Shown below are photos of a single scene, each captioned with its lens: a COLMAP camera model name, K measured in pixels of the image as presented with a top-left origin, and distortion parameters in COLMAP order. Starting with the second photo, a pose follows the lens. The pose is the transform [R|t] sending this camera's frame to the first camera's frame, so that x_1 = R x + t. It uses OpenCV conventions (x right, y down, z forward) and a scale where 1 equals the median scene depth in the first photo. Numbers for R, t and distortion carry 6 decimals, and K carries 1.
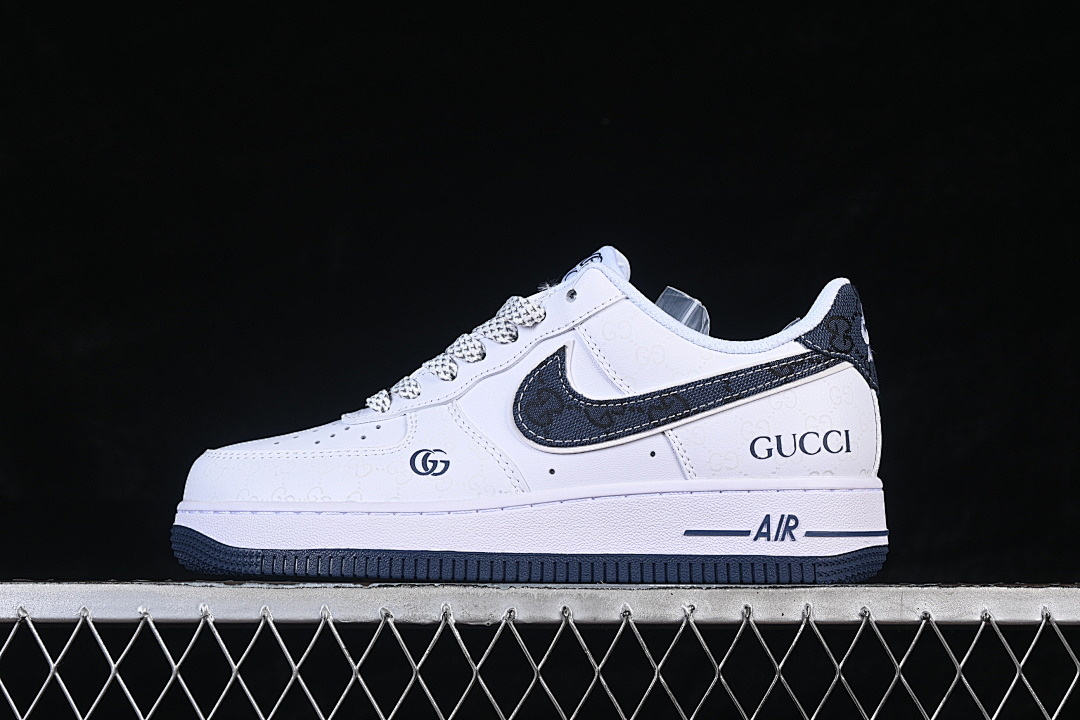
lens RADIAL K [[2339.7, 0, 539.6], [0, 2339.7, 356.6], [0, 0, 1]] dist [0.008275, 0.000000]
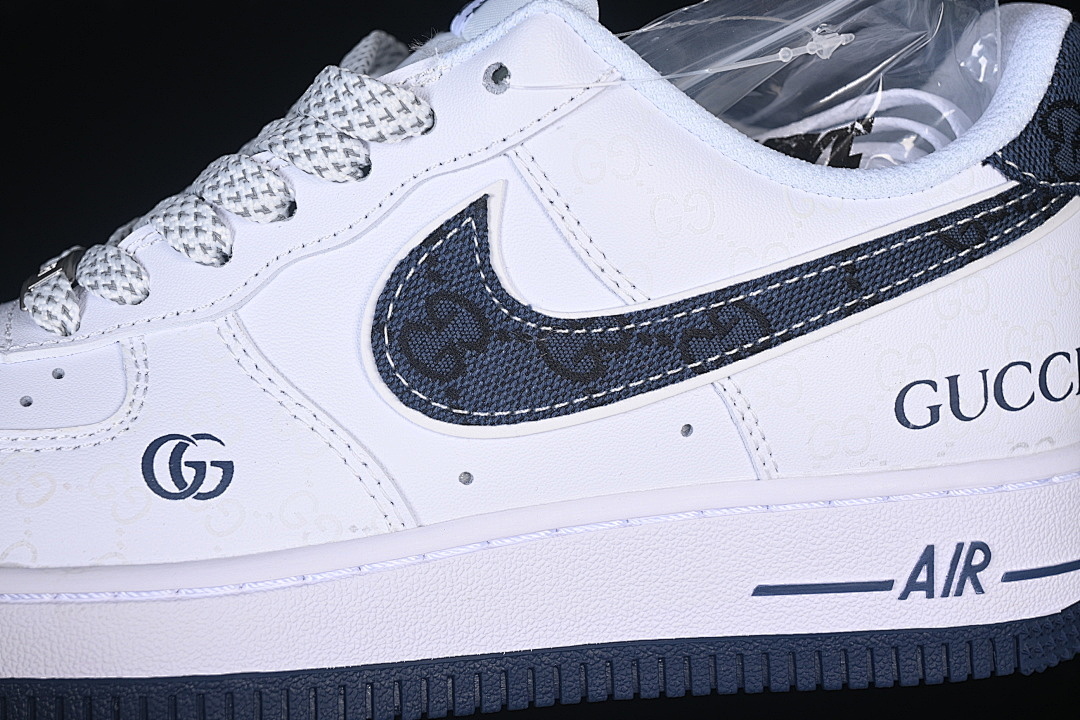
lens RADIAL K [[2339.7, 0, 539.7], [0, 2339.7, 365.3], [0, 0, 1]] dist [0.008275, 0.000000]
pose [[0.983164, -0.052570, 0.174998, -0.058085], [0.011231, 0.973295, 0.229285, -0.074366], [-0.182378, -0.223459, 0.957499, 0.570045]]
